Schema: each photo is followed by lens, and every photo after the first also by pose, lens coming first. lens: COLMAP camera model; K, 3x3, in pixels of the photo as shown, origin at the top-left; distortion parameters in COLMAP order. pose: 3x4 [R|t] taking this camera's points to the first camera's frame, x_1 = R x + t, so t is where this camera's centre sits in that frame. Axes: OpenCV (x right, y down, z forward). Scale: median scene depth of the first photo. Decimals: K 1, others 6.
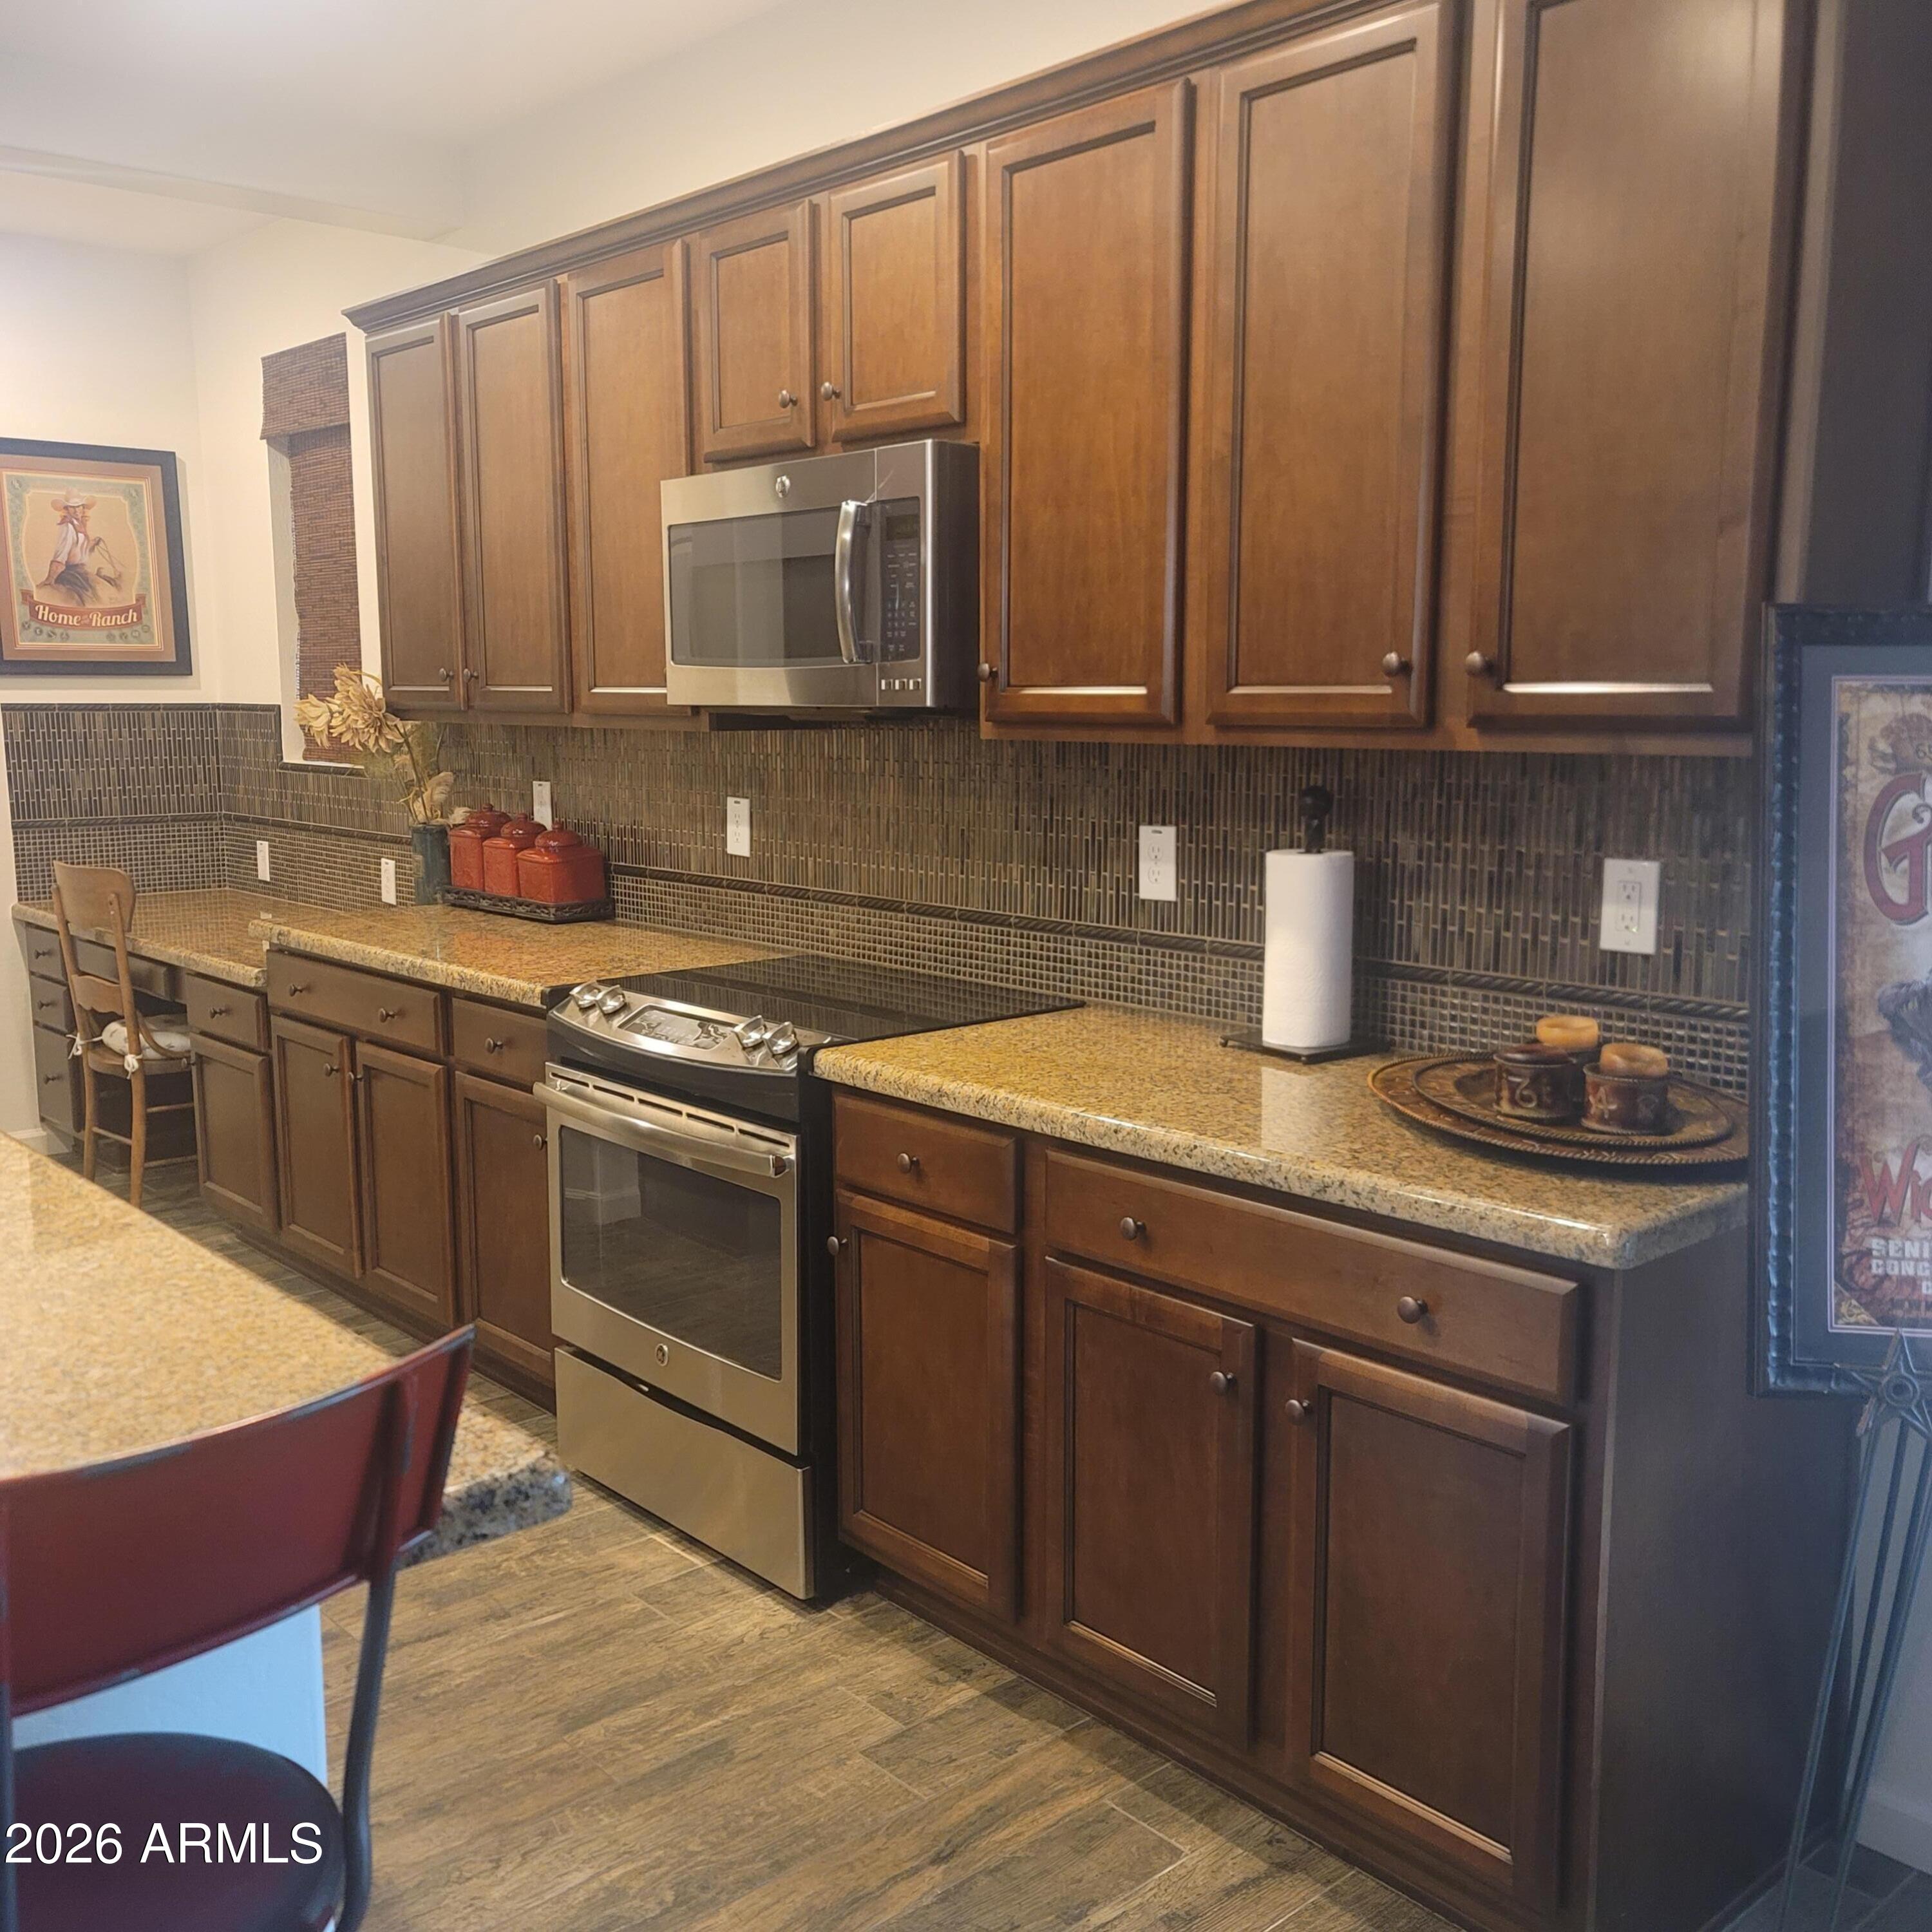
lens RADIAL K [[1898.2, 0, 959.2], [0, 1898.2, 978.0], [0, 0, 1]] dist [0.049411, 0.000000]
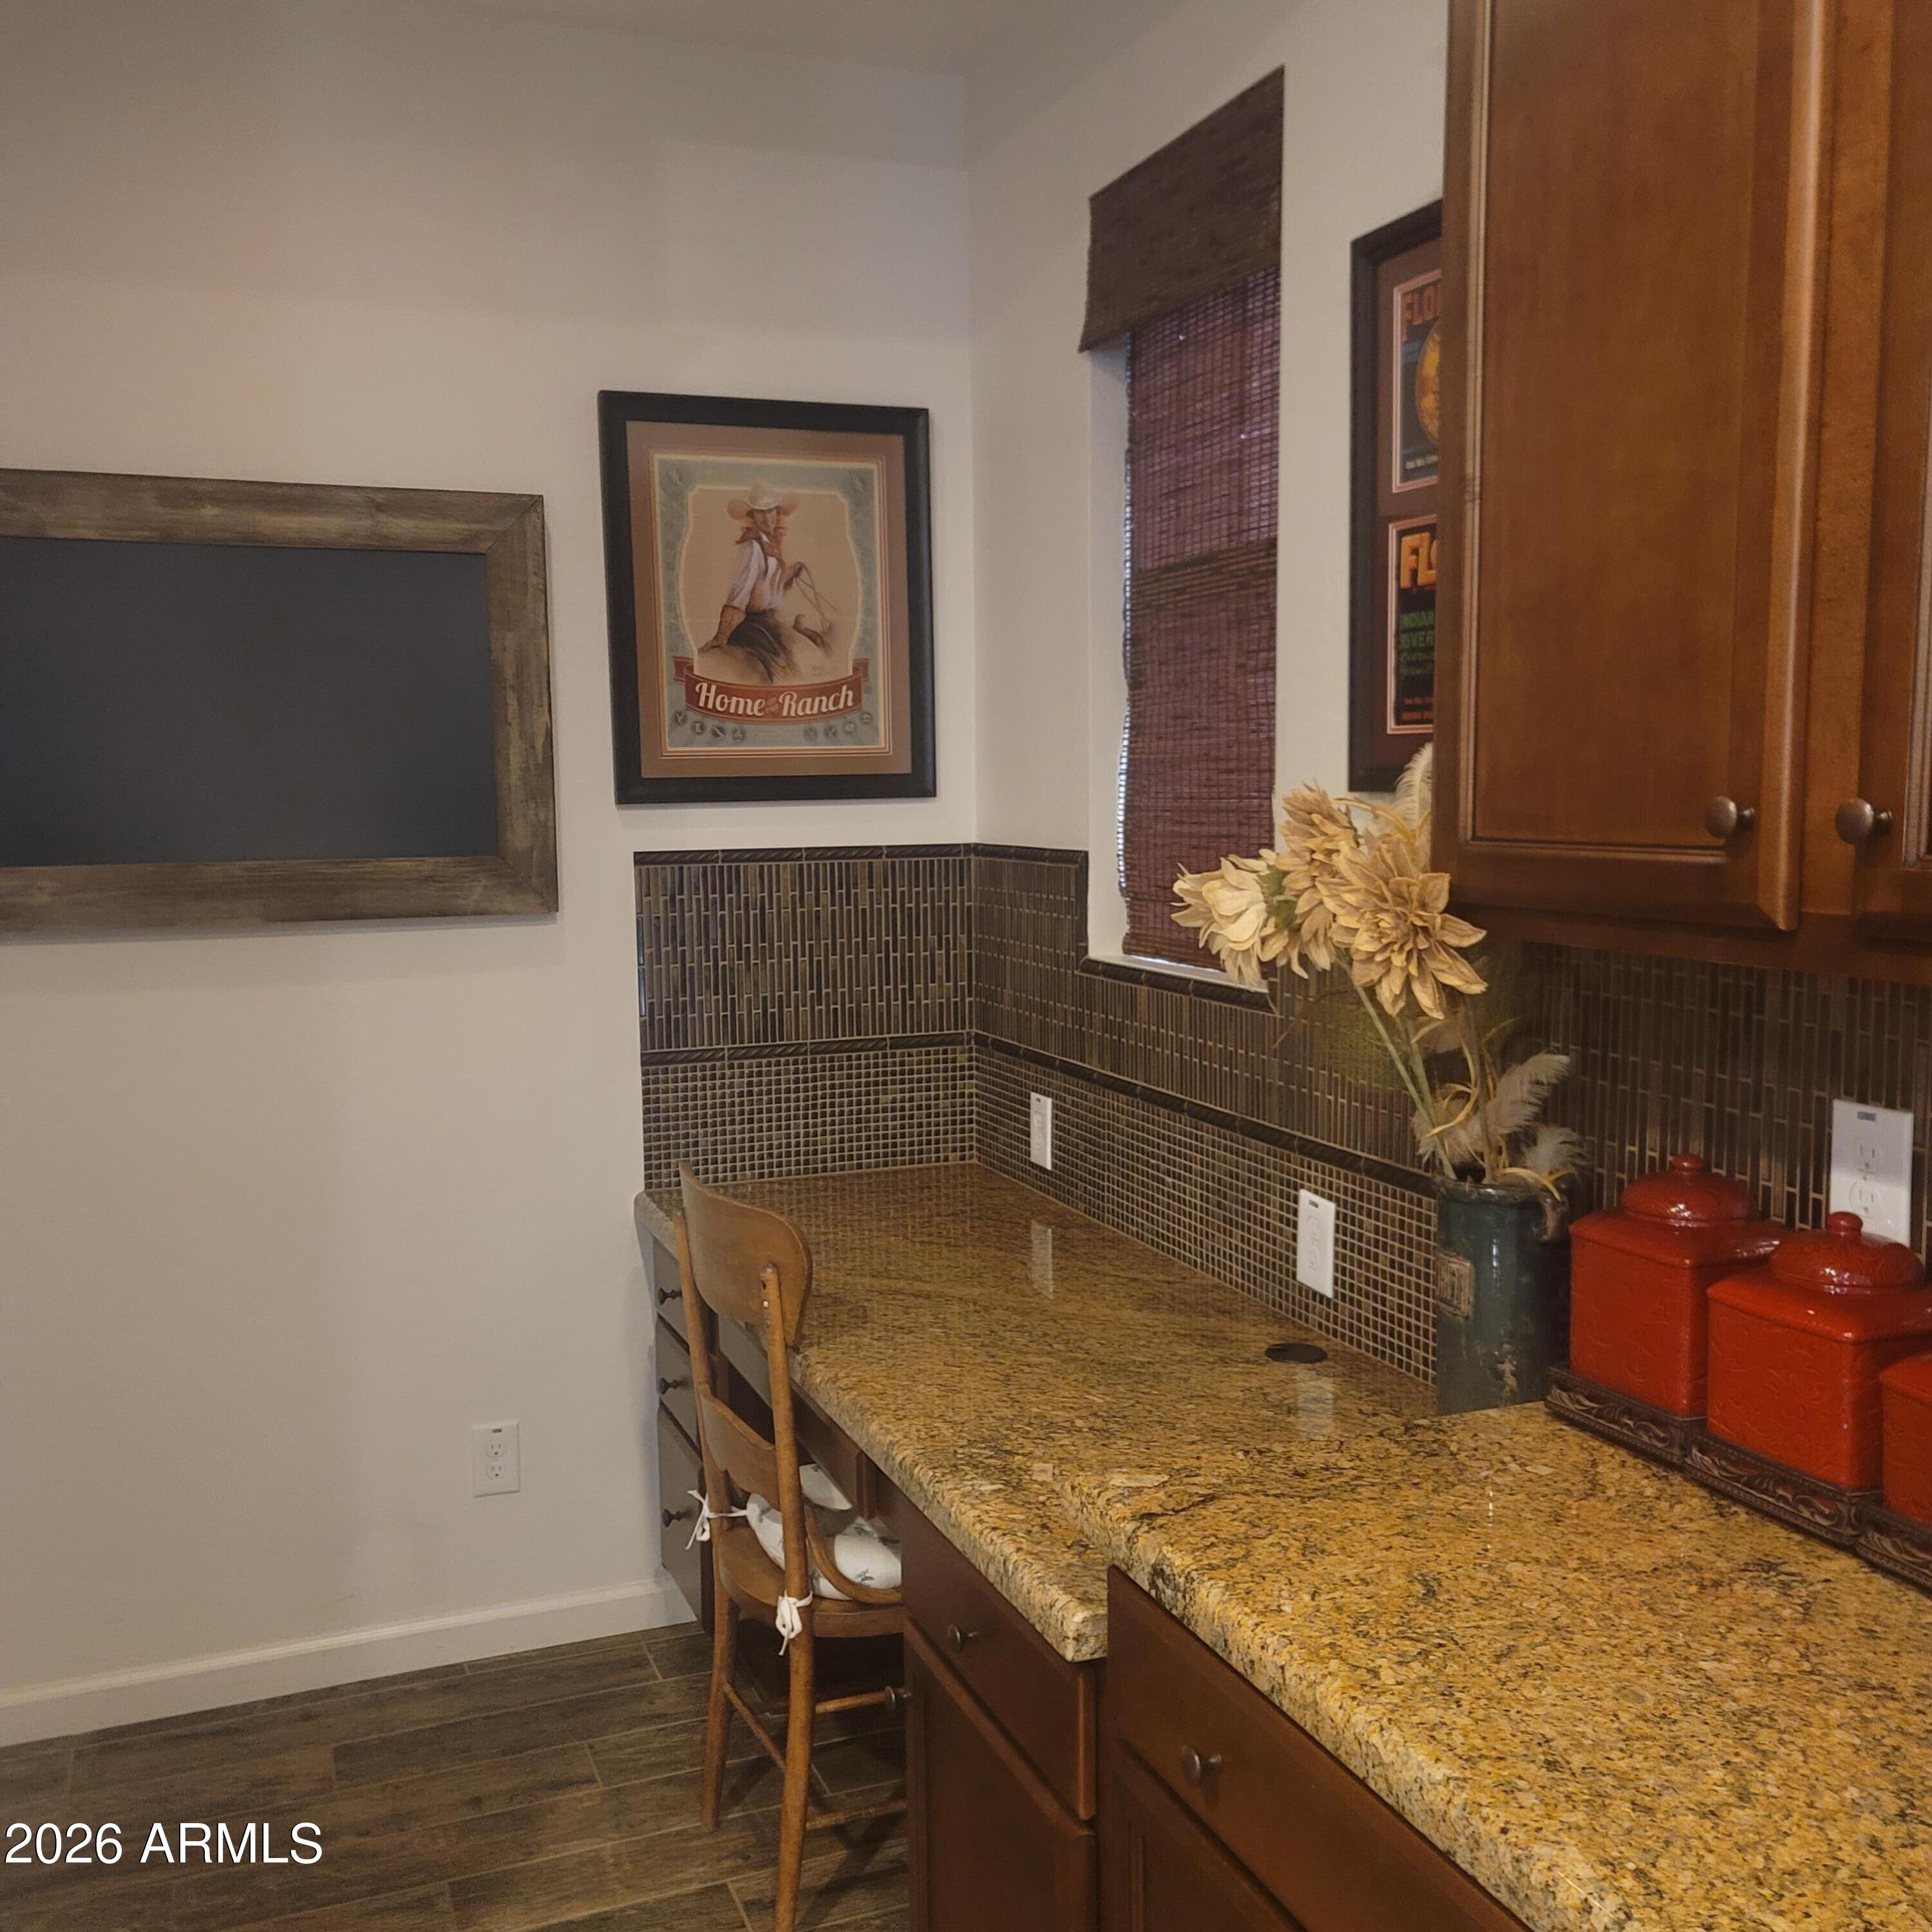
lens RADIAL K [[1898.2, 0, 966.0], [0, 1898.2, 965.4], [0, 0, 1]] dist [0.049411, 0.000000]
pose [[0.938290, 0.020961, -0.345213, -0.201258], [-0.039863, 0.998064, -0.047745, -0.083439], [0.343544, 0.058560, 0.937309, 0.489195]]
